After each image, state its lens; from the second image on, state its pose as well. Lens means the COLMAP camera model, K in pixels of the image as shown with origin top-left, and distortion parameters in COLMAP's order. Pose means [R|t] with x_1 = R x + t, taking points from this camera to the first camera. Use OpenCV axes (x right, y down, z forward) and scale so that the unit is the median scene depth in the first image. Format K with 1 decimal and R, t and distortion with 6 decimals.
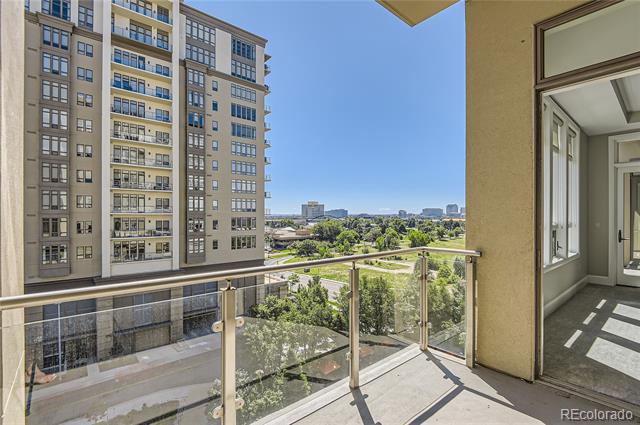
lens RADIAL K [[301.0, 0, 320.6], [0, 301.0, 217.5], [0, 0, 1]] dist [0.000841, -0.008186]
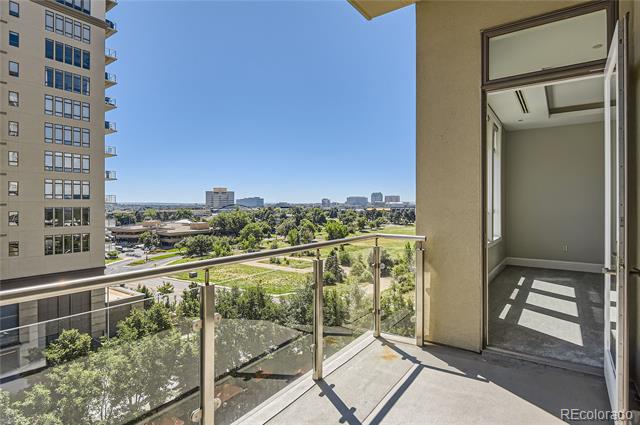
lens RADIAL K [[346.1, 0, 323.8], [0, 346.1, 203.0], [0, 0, 1]] dist [0.003503, -0.007496]
pose [[0.966311, -0.000355, 0.257375, 0.104179], [0.003351, 0.999932, -0.011200, 0.000574], [-0.257354, 0.011685, 0.966247, 0.089745]]
